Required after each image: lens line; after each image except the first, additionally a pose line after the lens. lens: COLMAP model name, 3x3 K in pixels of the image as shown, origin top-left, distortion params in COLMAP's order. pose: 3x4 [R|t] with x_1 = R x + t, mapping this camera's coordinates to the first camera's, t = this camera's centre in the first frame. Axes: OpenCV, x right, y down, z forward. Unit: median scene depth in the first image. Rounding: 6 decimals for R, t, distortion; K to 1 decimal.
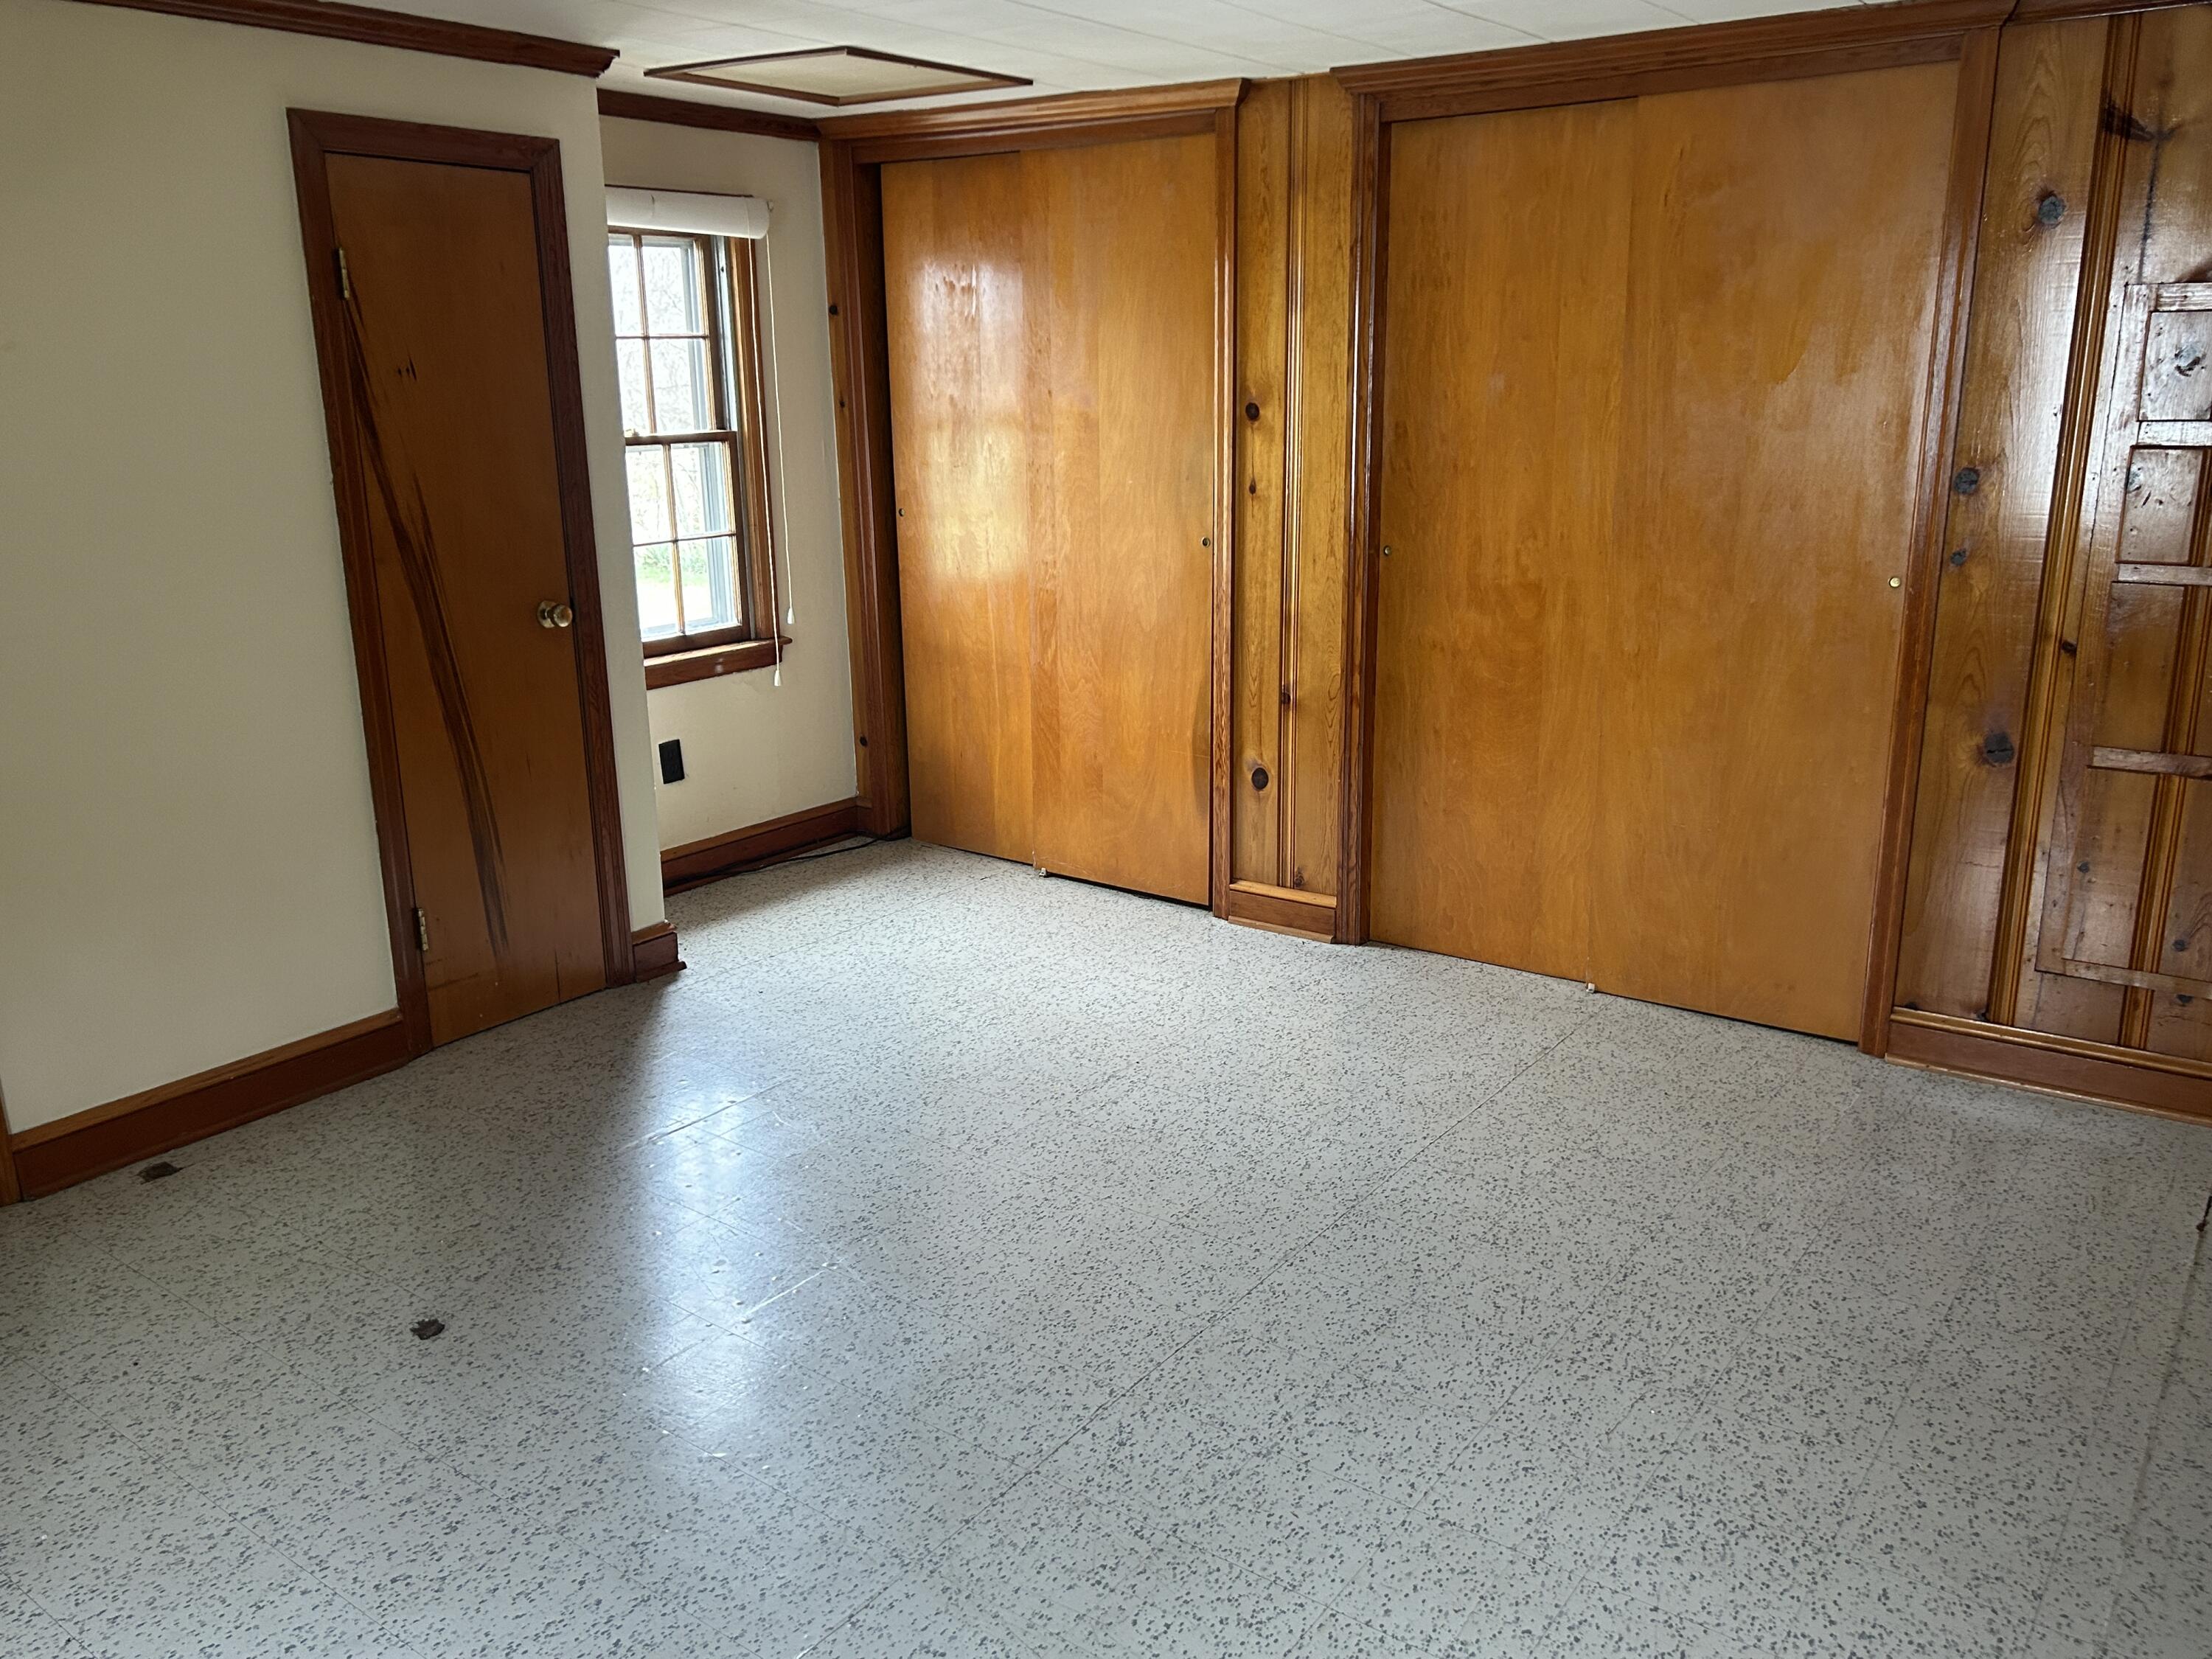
lens RADIAL K [[1740.8, 0, 1103.4], [0, 1740.8, 810.3], [0, 0, 1]] dist [0.107925, -0.144869]
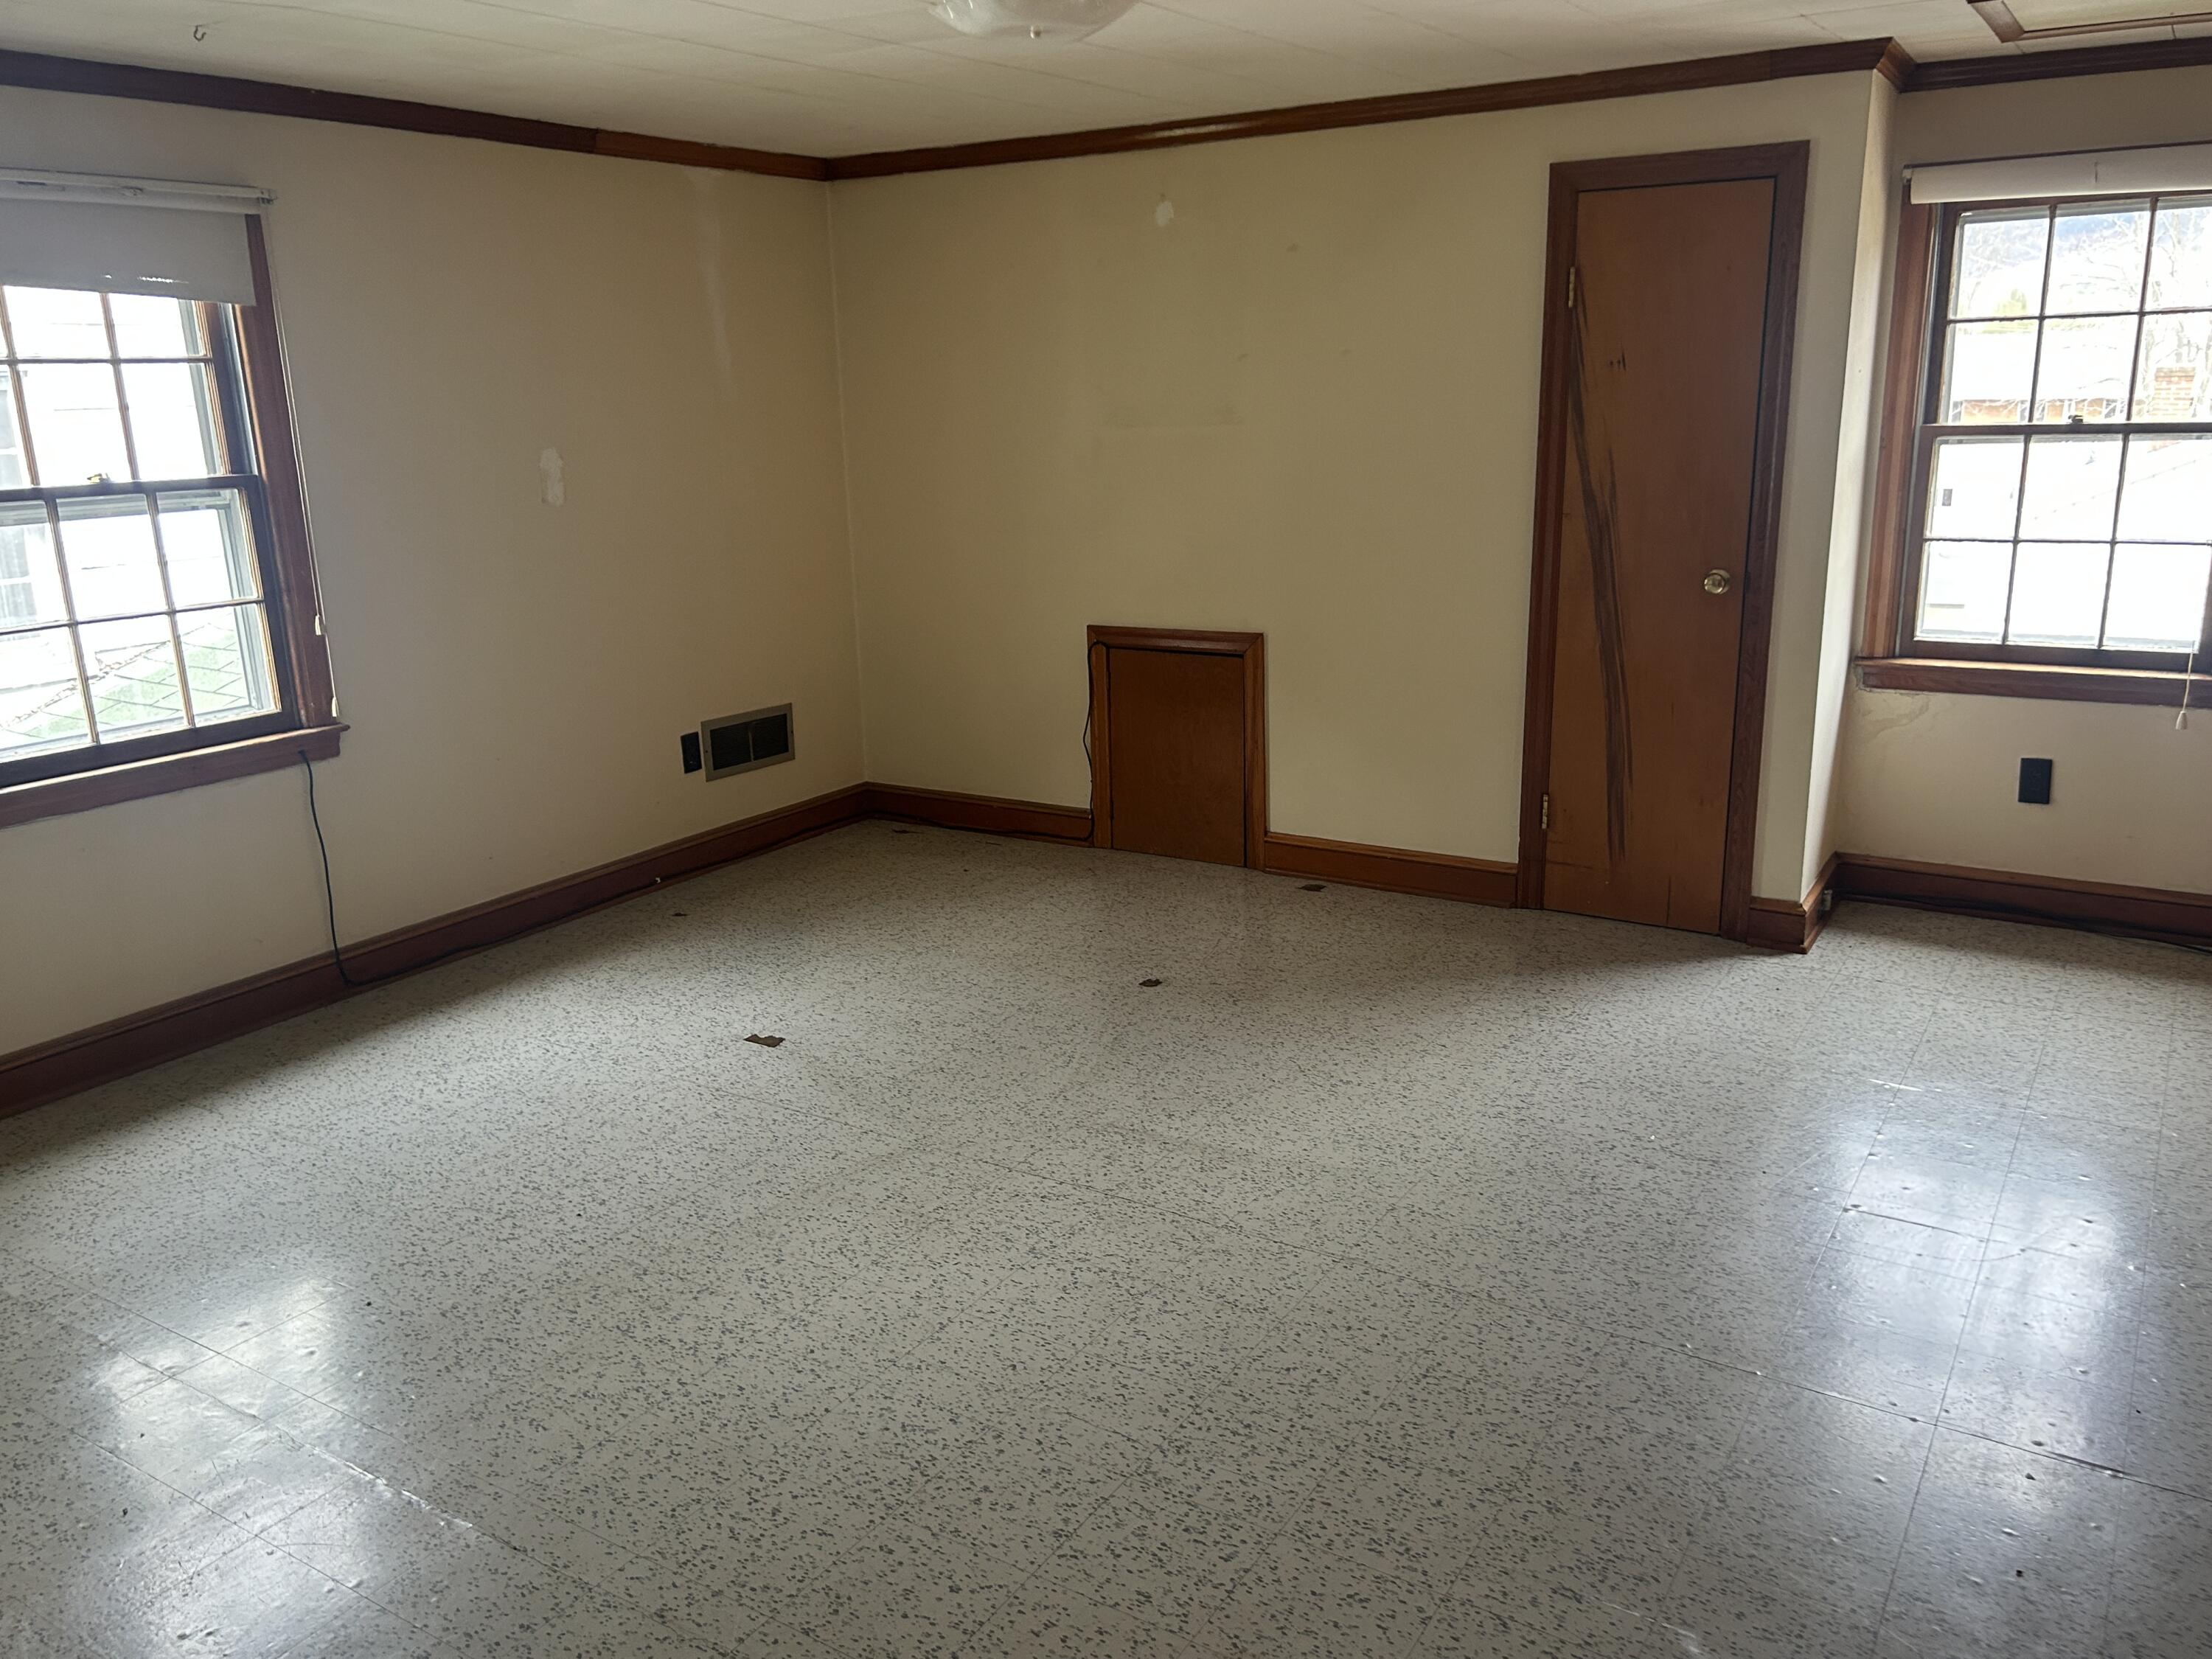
lens RADIAL K [[1740.8, 0, 1103.4], [0, 1740.8, 810.3], [0, 0, 1]] dist [0.107925, -0.144869]
pose [[0.053633, 0.247855, -0.967311, 0.825549], [-0.227335, 0.946298, 0.229866, -0.152896], [0.972339, 0.207575, 0.107099, 0.579495]]
